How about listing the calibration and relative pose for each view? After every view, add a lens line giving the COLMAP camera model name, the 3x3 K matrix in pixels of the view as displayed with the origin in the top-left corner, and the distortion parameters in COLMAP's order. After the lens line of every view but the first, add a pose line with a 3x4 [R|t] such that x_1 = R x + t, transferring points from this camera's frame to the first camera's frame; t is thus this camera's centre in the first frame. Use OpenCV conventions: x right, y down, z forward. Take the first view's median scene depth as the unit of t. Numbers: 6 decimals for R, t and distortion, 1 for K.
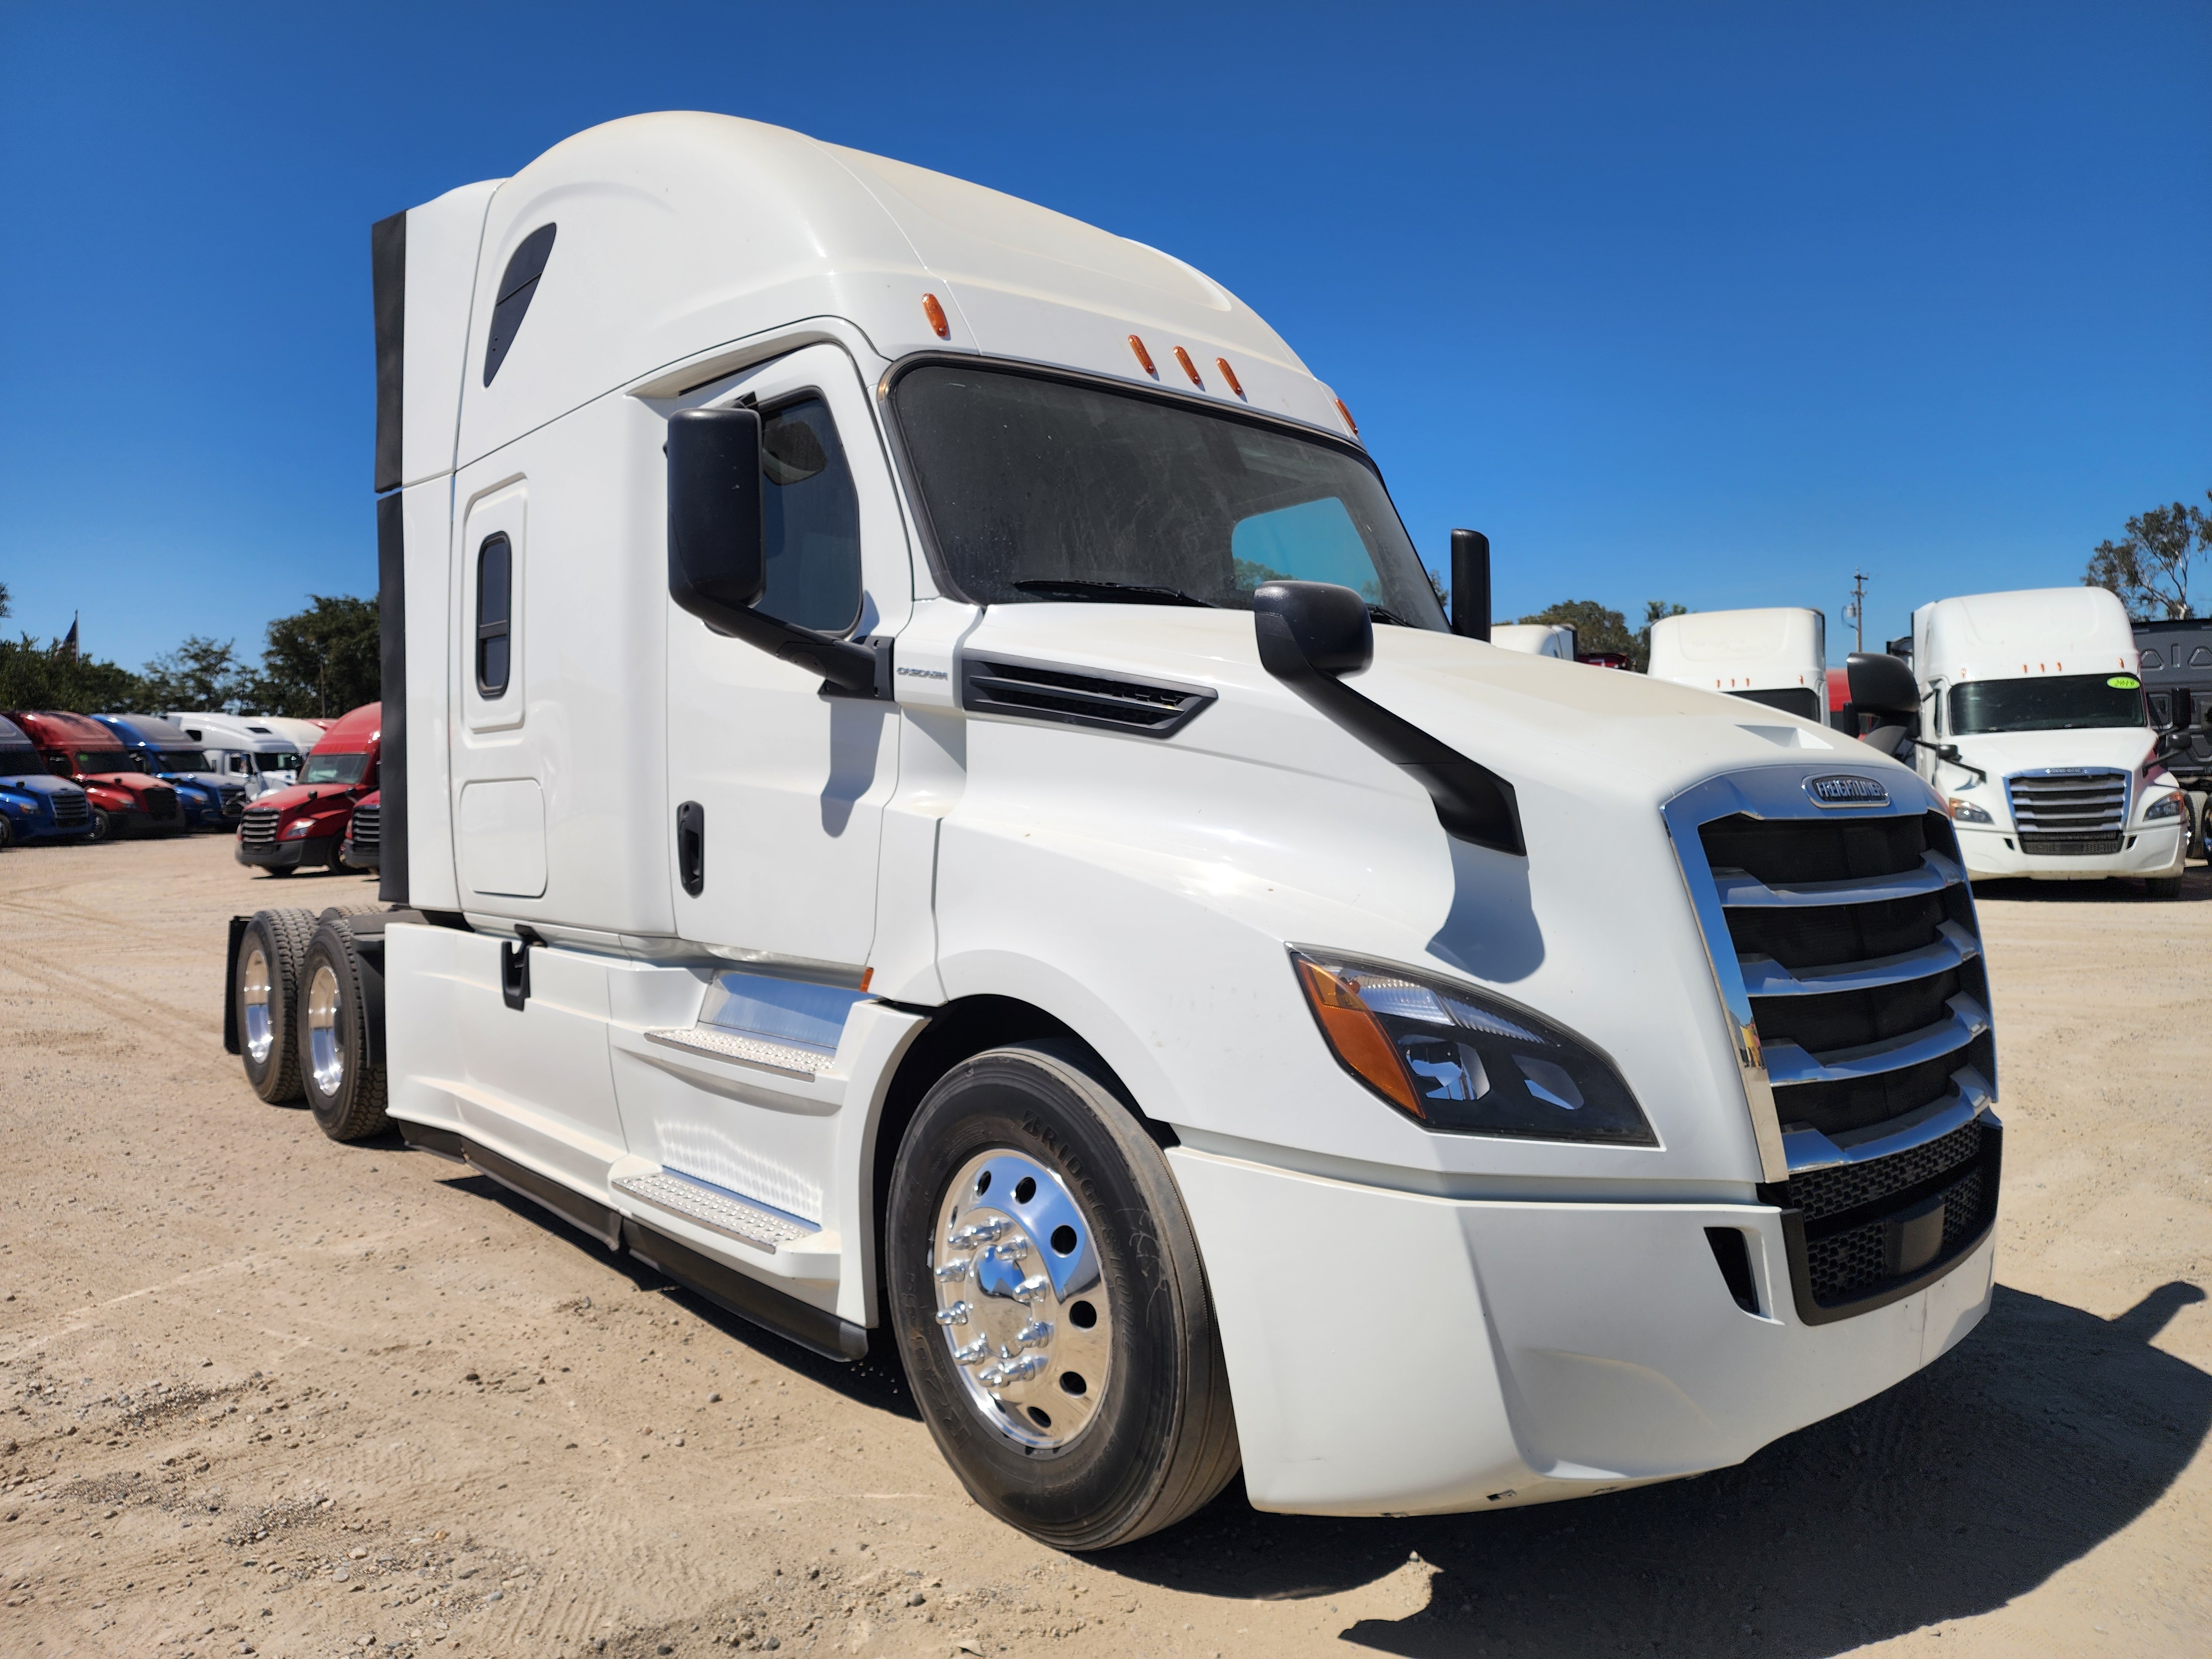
lens RADIAL K [[1503.8, 0, 1121.0], [0, 1503.8, 829.4], [0, 0, 1]] dist [0.023573, -0.000484]
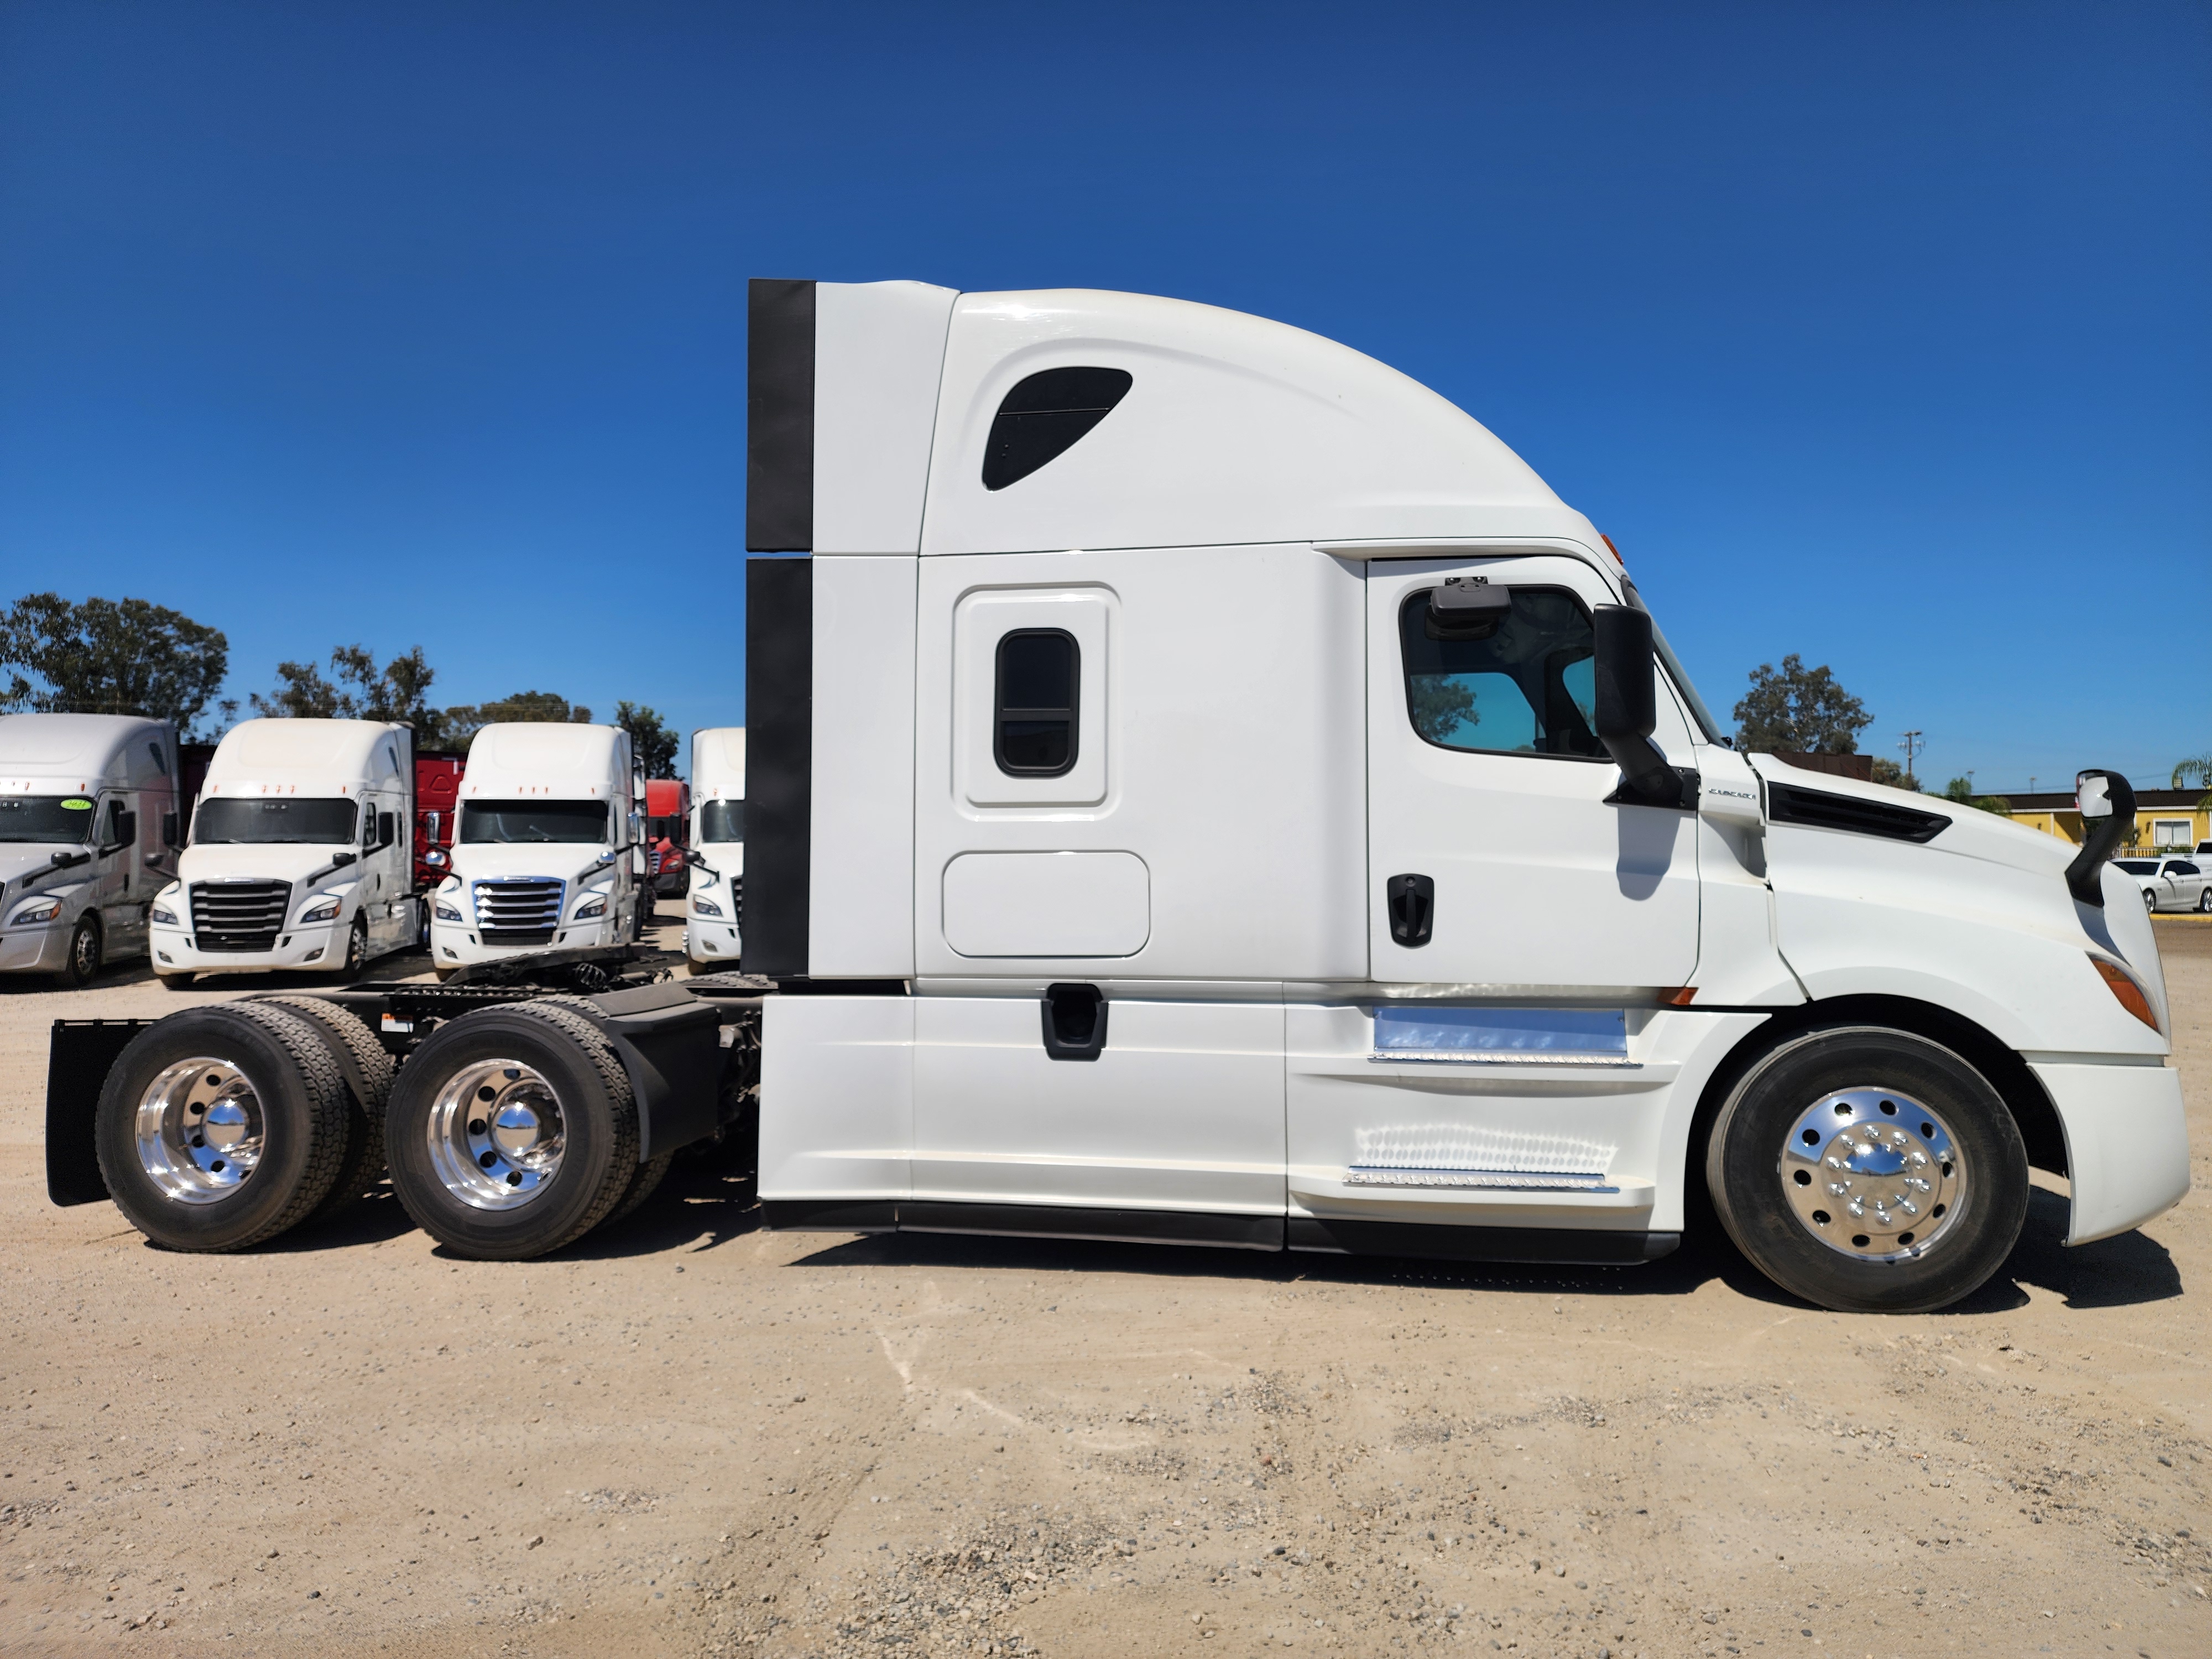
lens RADIAL K [[1487.9, 0, 1109.7], [0, 1487.9, 829.3], [0, 0, 1]] dist [0.025224, -0.000309]
pose [[0.767997, 0.037978, 0.639327, -1.502620], [0.002046, 0.998090, -0.061747, 0.025341], [-0.640451, 0.048730, 0.766452, 0.208276]]
